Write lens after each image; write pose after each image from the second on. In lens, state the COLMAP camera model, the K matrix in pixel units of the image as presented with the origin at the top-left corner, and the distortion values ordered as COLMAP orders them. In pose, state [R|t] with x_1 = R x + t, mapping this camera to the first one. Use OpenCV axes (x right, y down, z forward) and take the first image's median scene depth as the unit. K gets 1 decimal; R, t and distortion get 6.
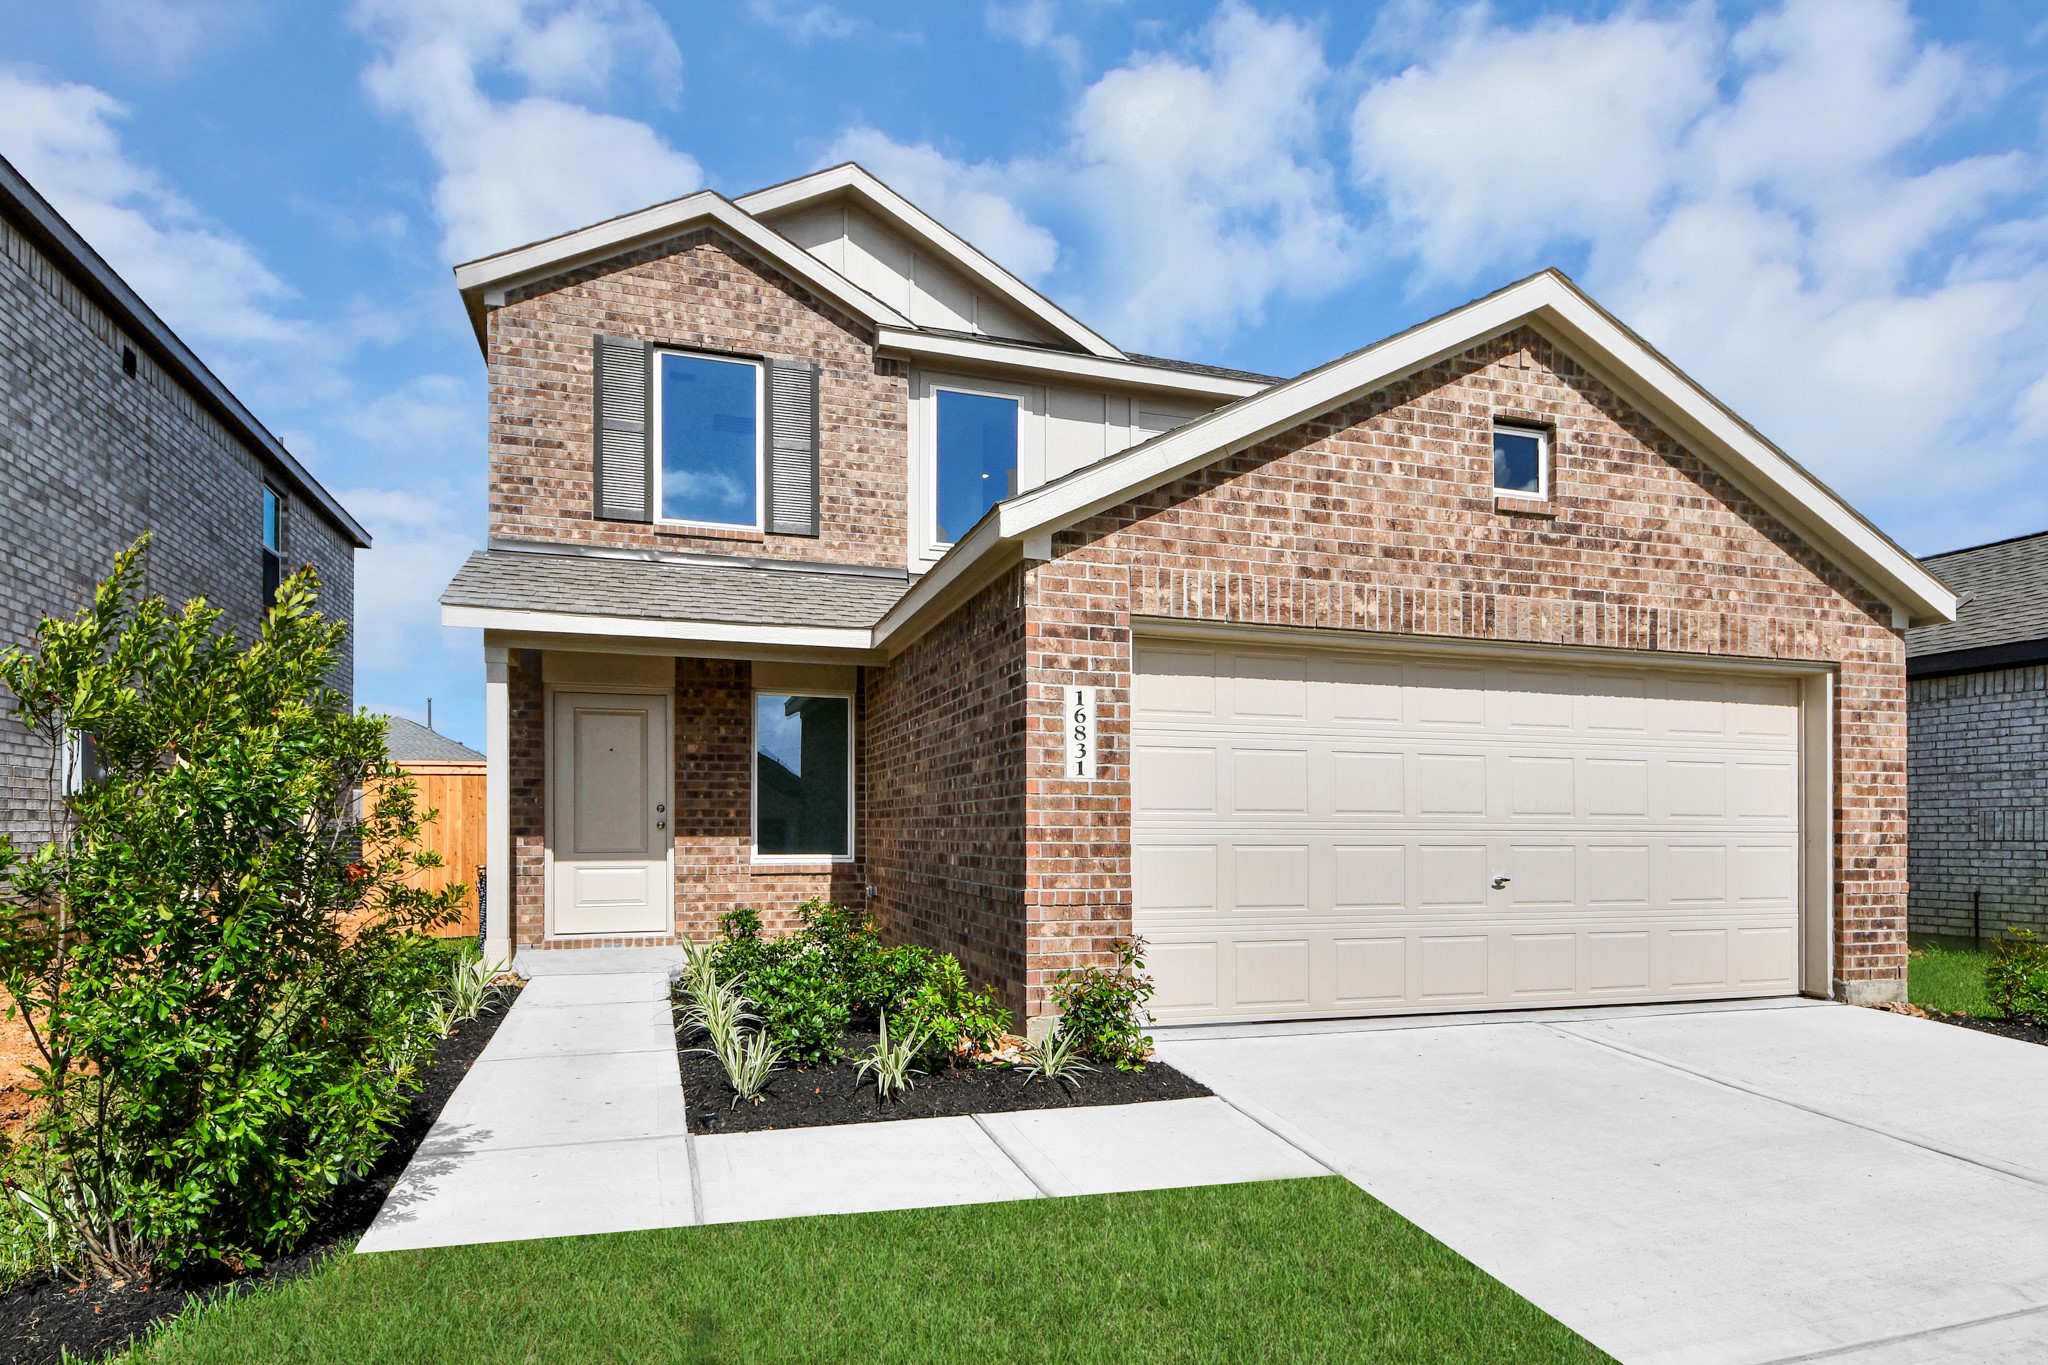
lens RADIAL K [[1156.4, 0, 1035.4], [0, 1156.4, 729.2], [0, 0, 1]] dist [0.041676, -0.041027]
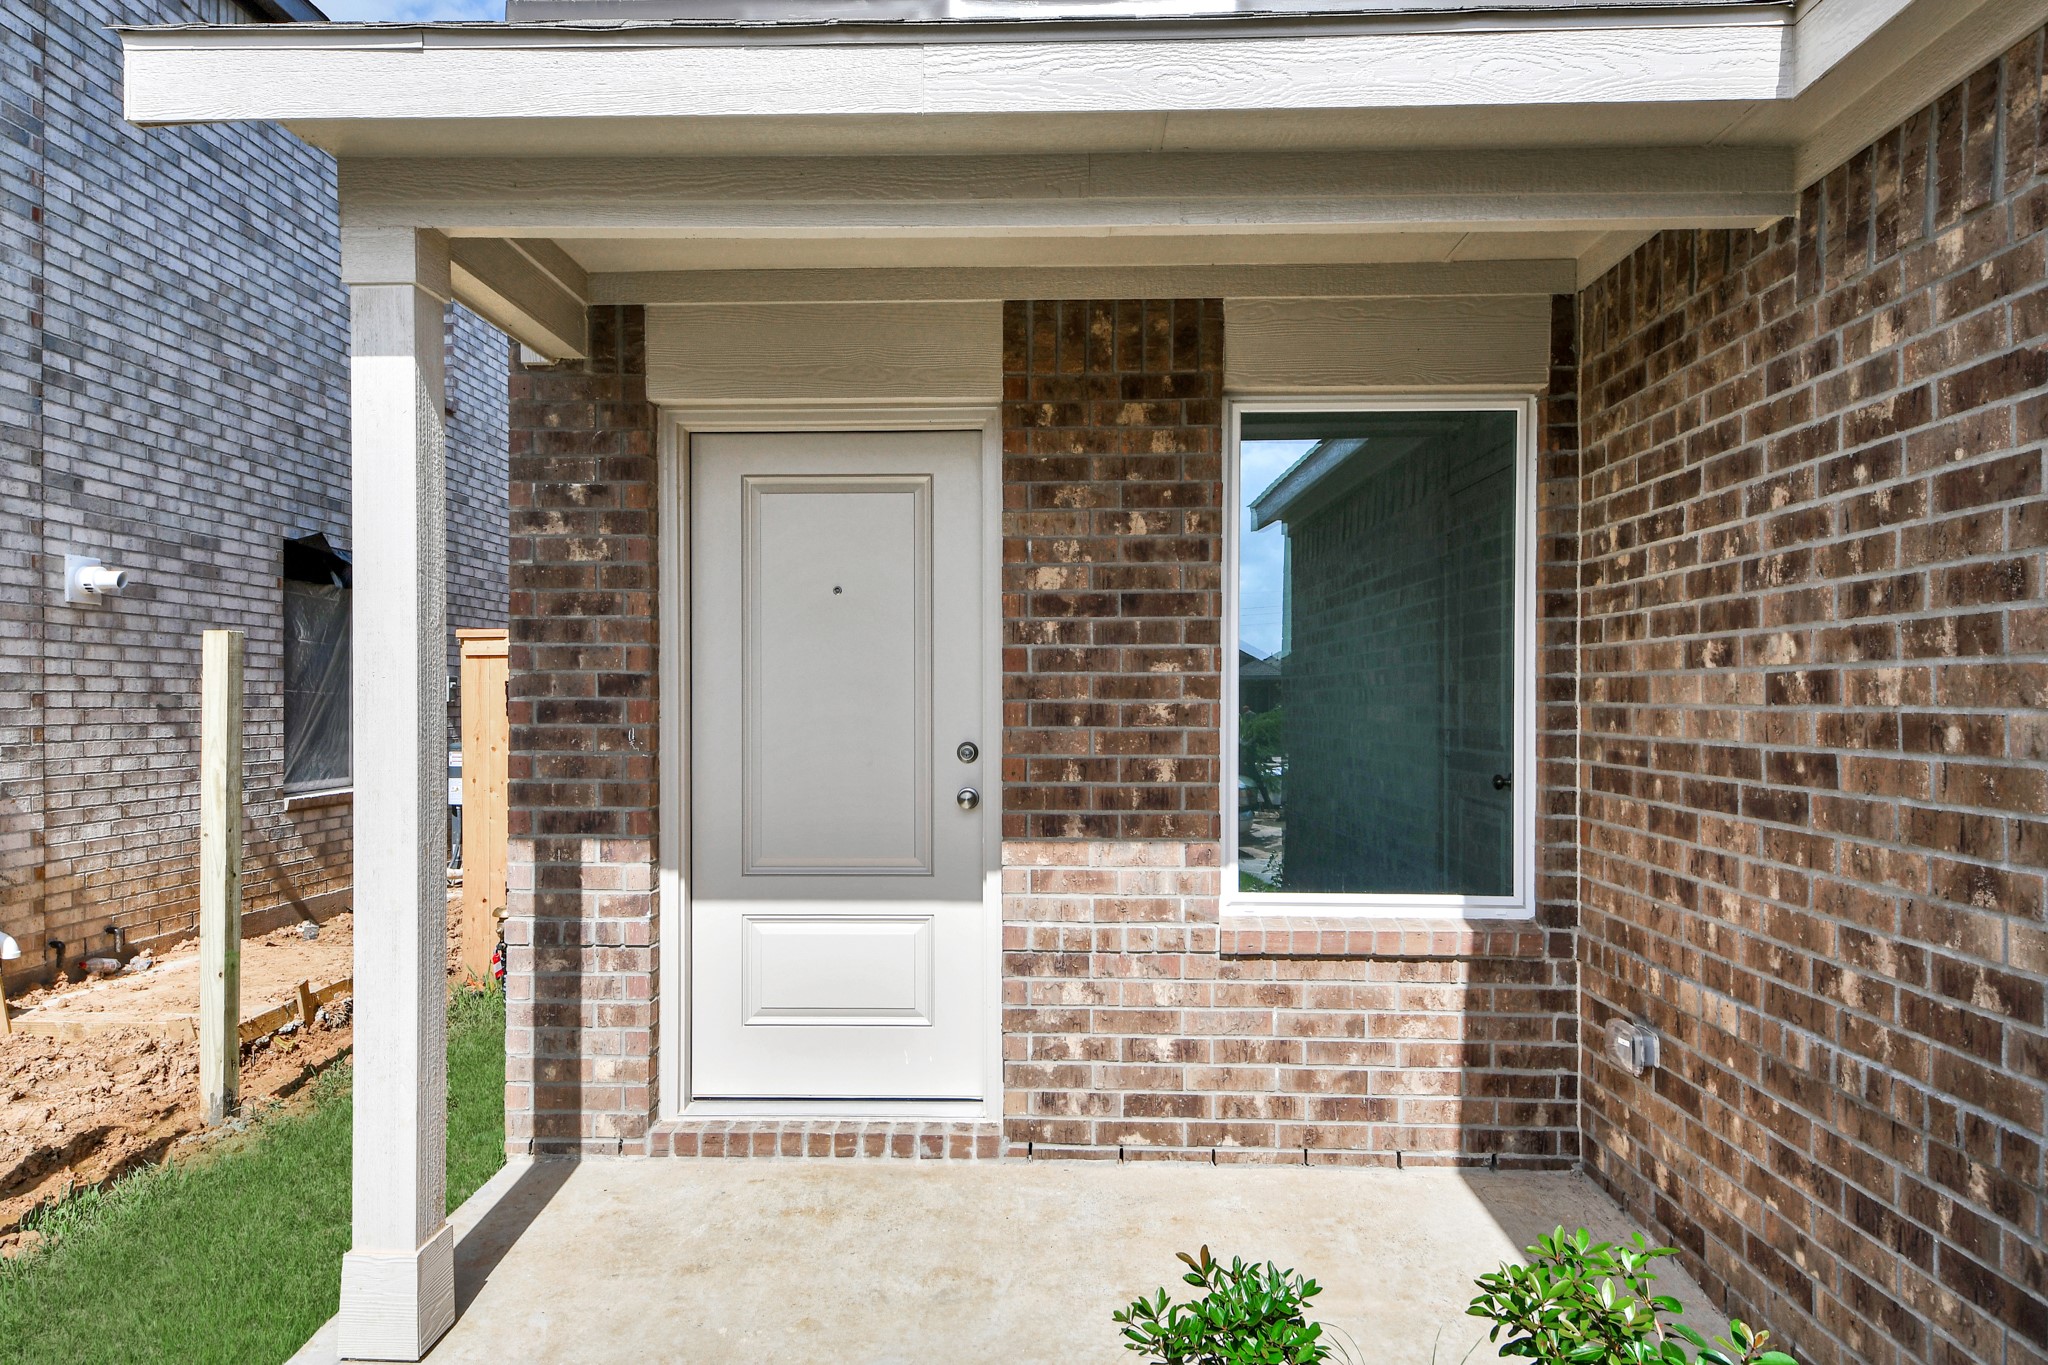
lens RADIAL K [[1271.0, 0, 1019.6], [0, 1271.0, 618.9], [0, 0, 1]] dist [0.043891, -0.035885]
pose [[0.940664, -0.021007, -0.338688, -0.229214], [0.030112, 0.999312, 0.021651, 0.025737], [0.338000, -0.030564, 0.940650, 0.836036]]
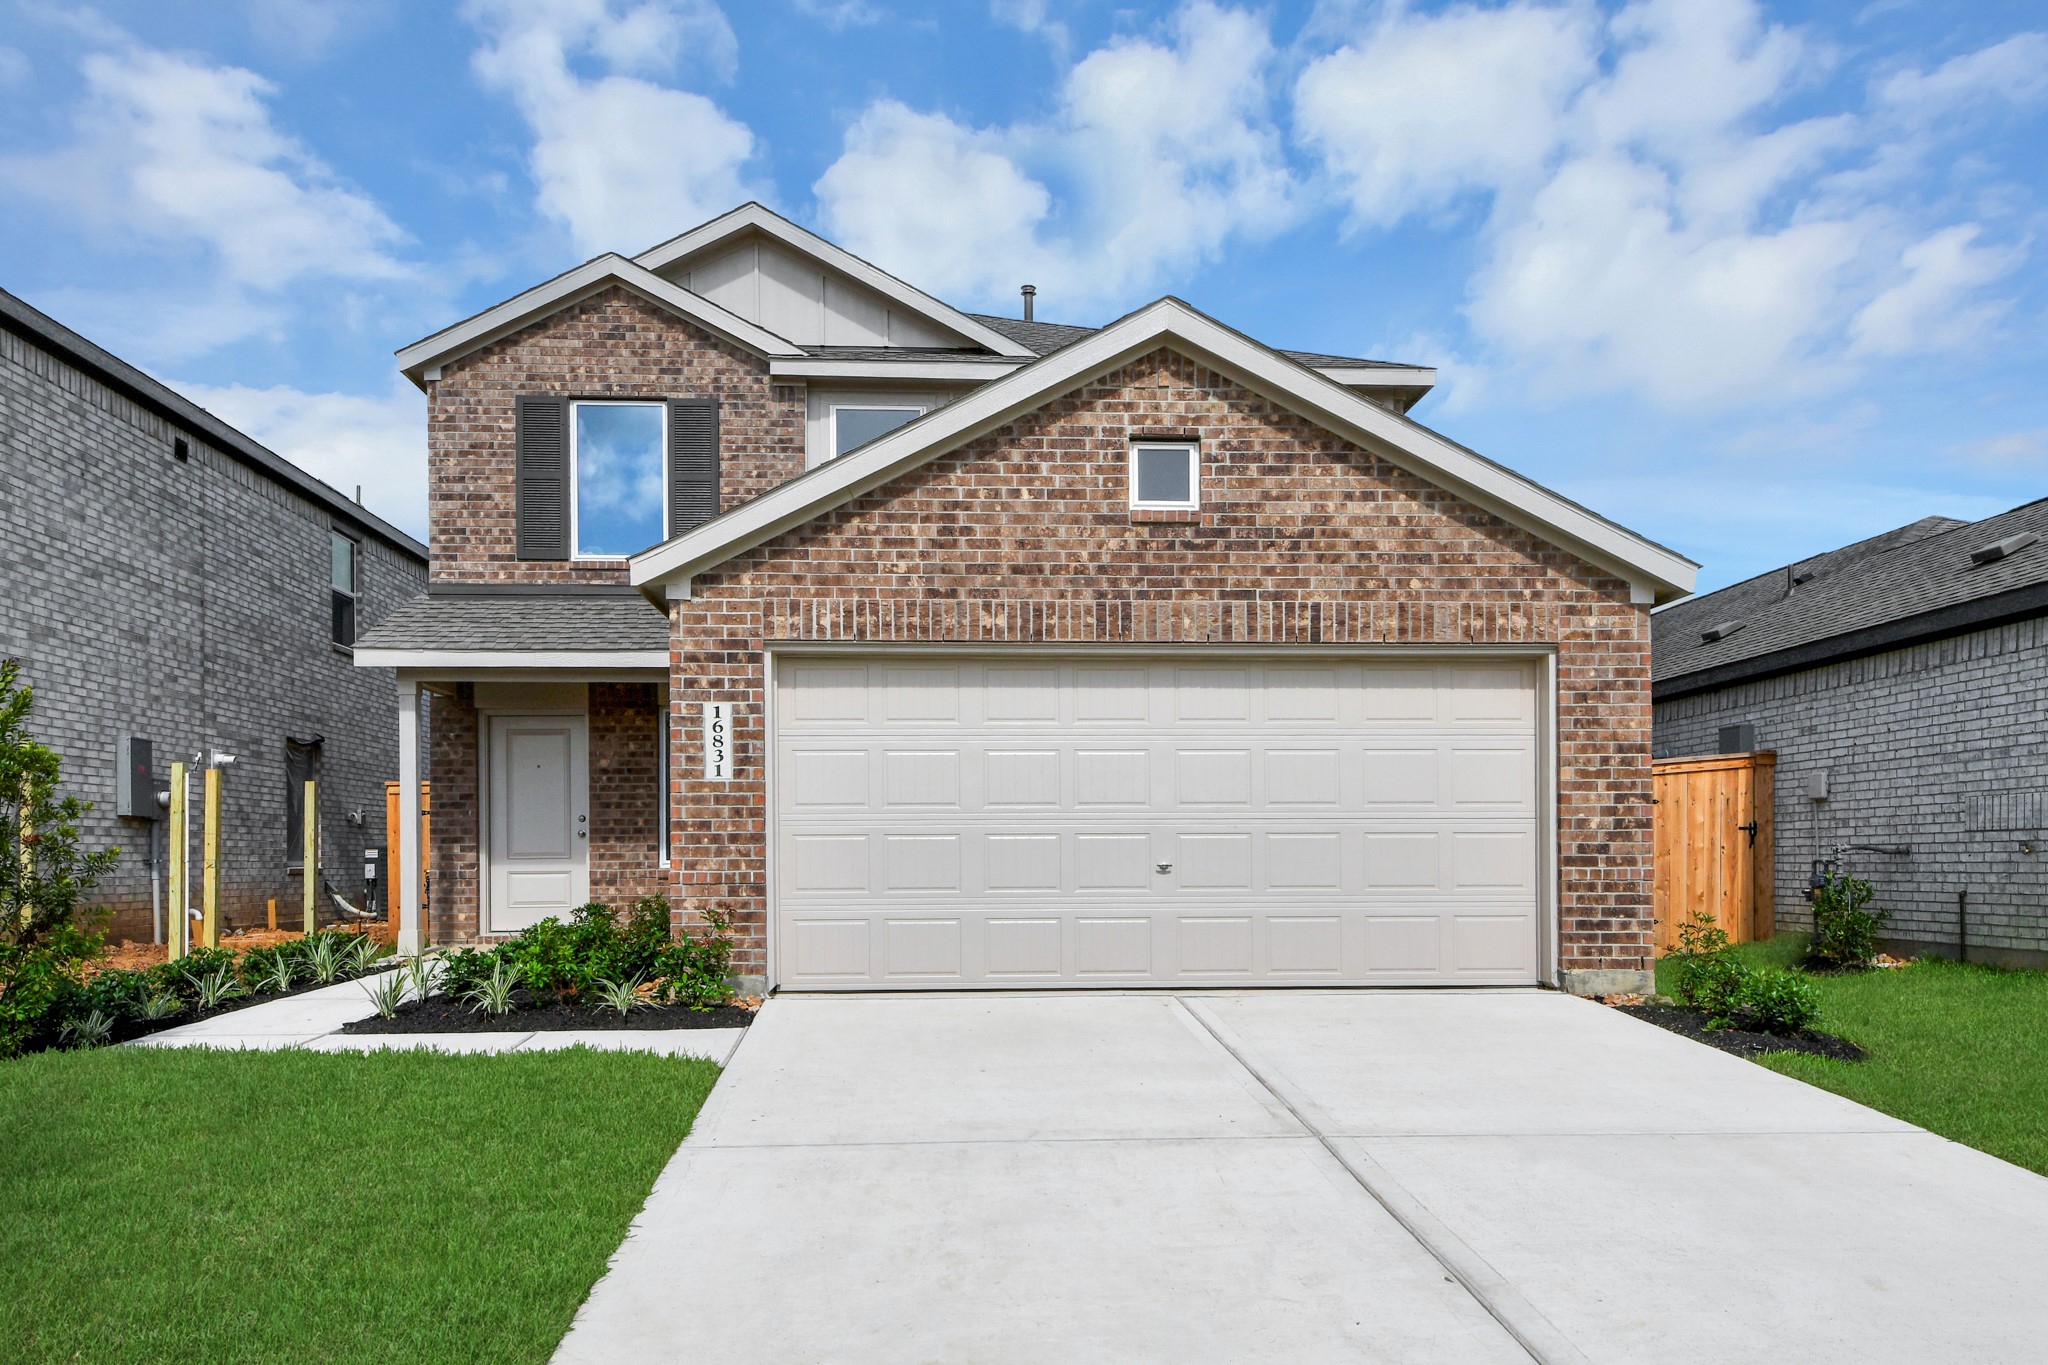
lens RADIAL K [[1476.9, 0, 1050.4], [0, 1476.9, 715.0], [0, 0, 1]] dist [0.068859, -0.063787]
pose [[0.964528, -0.035098, -0.261637, 0.623486], [0.031880, 0.999355, -0.016533, 0.010166], [0.262049, 0.007606, 0.965025, -0.318002]]
